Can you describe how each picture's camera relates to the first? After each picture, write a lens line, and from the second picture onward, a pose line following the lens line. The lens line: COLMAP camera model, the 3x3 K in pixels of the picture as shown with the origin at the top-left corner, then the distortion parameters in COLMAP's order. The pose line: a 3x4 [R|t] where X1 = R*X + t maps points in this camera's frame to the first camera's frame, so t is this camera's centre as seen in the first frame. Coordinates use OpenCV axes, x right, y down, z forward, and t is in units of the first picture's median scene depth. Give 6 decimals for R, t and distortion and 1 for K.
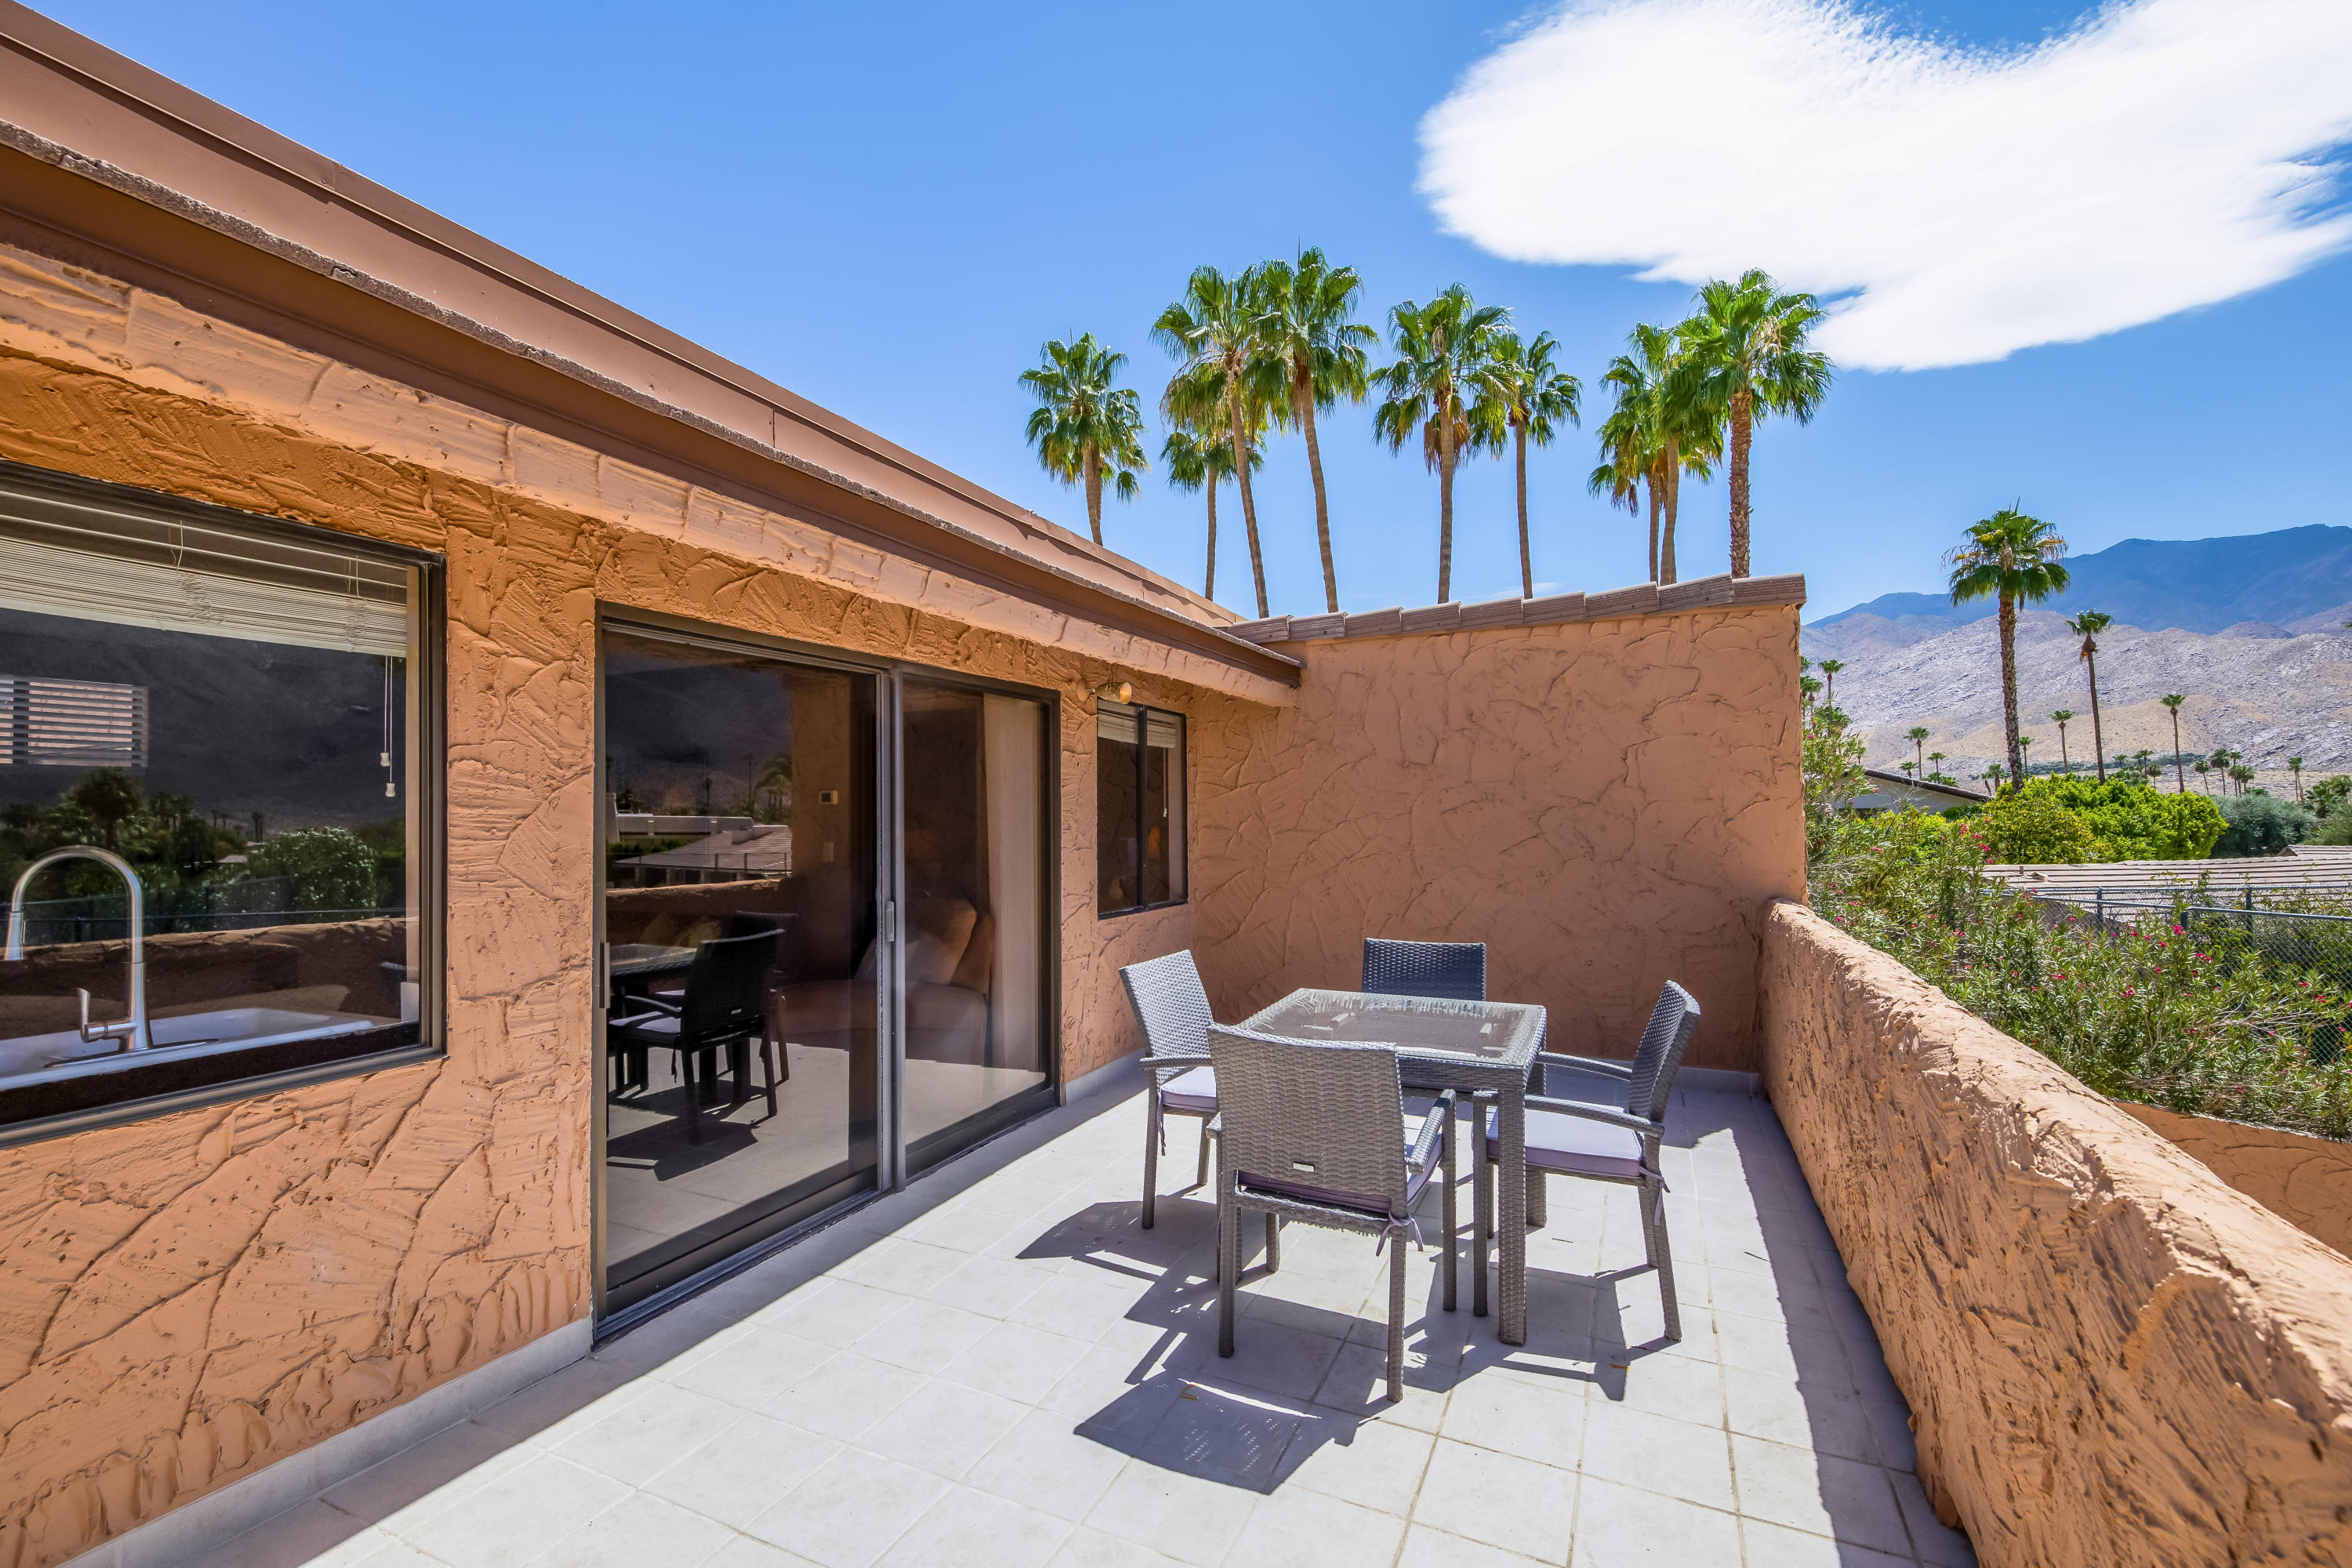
lens RADIAL K [[1016.3, 0, 1171.0], [0, 1016.3, 804.2], [0, 0, 1]] dist [0.010521, -0.001051]
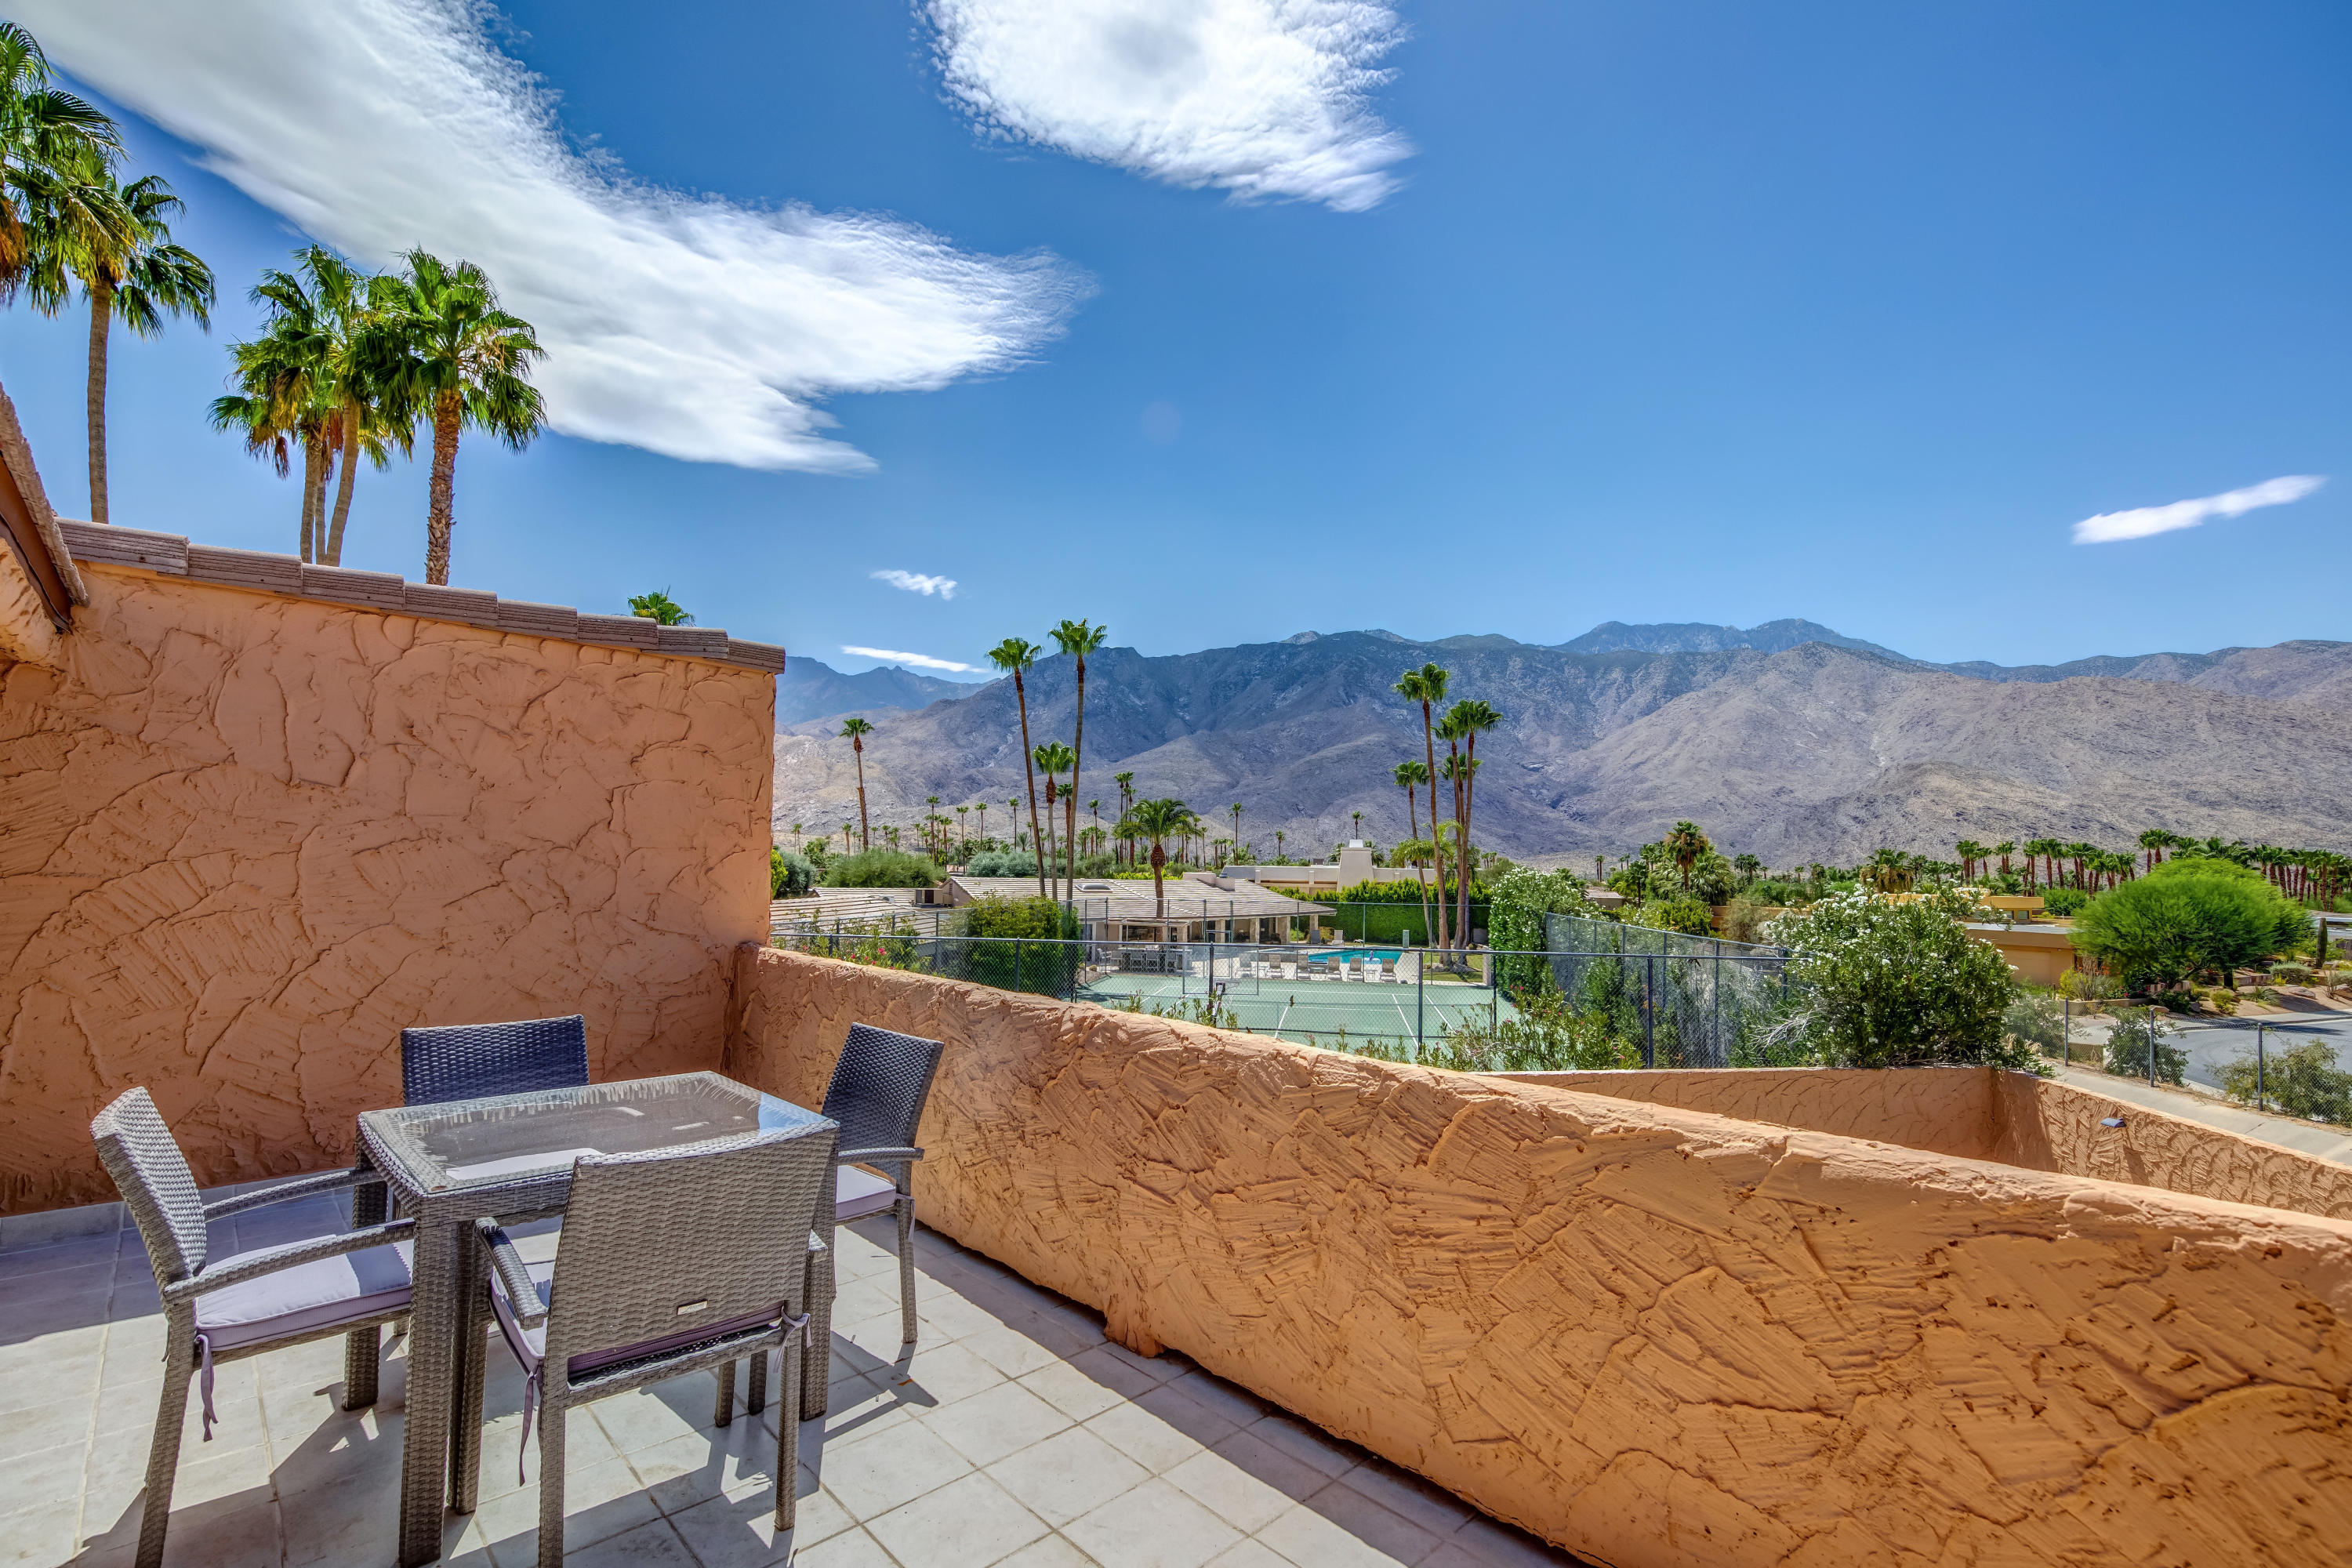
lens RADIAL K [[1016.3, 0, 1225.9], [0, 1016.3, 844.2], [0, 0, 1]] dist [0.010521, -0.001051]
pose [[0.323091, 0.037997, 0.945605, -0.232255], [-0.035495, 0.998977, -0.028014, 0.000668], [-0.945702, -0.024513, 0.324110, 0.162739]]
